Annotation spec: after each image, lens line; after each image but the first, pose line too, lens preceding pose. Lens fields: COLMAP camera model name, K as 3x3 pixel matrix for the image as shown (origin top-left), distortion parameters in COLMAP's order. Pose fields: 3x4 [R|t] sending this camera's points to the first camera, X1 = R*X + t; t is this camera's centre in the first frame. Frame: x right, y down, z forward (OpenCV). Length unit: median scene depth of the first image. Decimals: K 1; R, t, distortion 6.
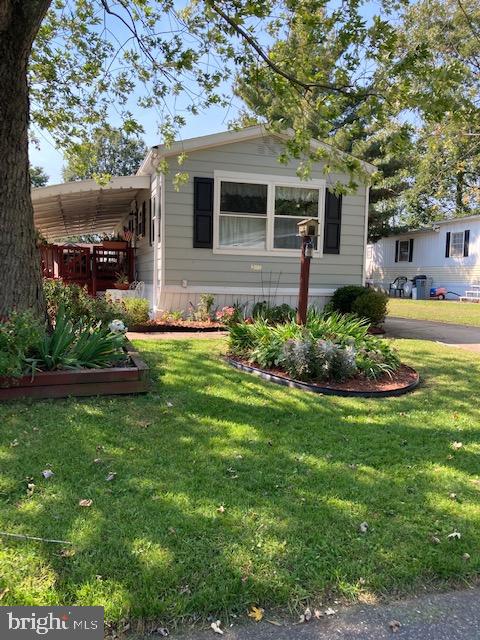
lens RADIAL K [[524.8, 0, 240.3], [0, 524.8, 323.9], [0, 0, 1]] dist [0.022487, -0.030867]
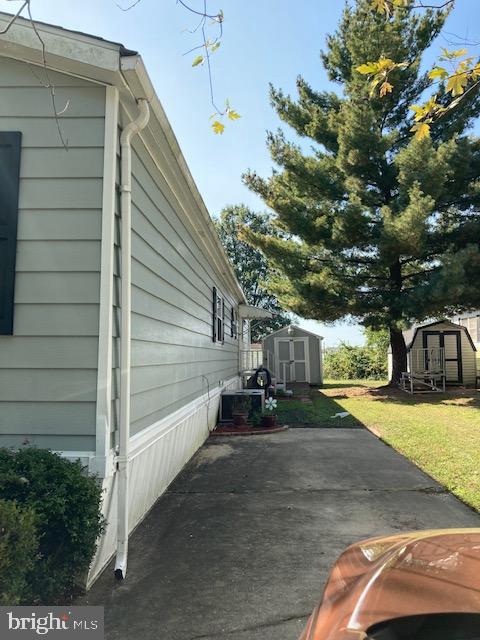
lens RADIAL K [[524.8, 0, 242.6], [0, 524.8, 318.5], [0, 0, 1]] dist [0.022487, -0.030867]
pose [[0.941247, -0.037080, -0.335677, 0.462351], [-0.016332, 0.987794, -0.154910, -0.106783], [0.337324, 0.151290, 0.929152, 0.838428]]
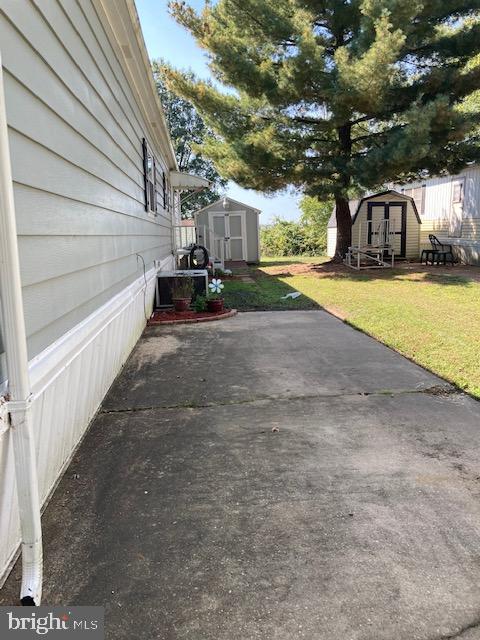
lens RADIAL K [[524.8, 0, 236.0], [0, 524.8, 326.0], [0, 0, 1]] dist [0.022487, -0.030867]
pose [[0.976247, 0.010578, -0.216403, 0.387226], [0.008610, 0.996124, 0.087534, -0.111070], [0.216491, -0.087318, 0.972372, 0.979360]]
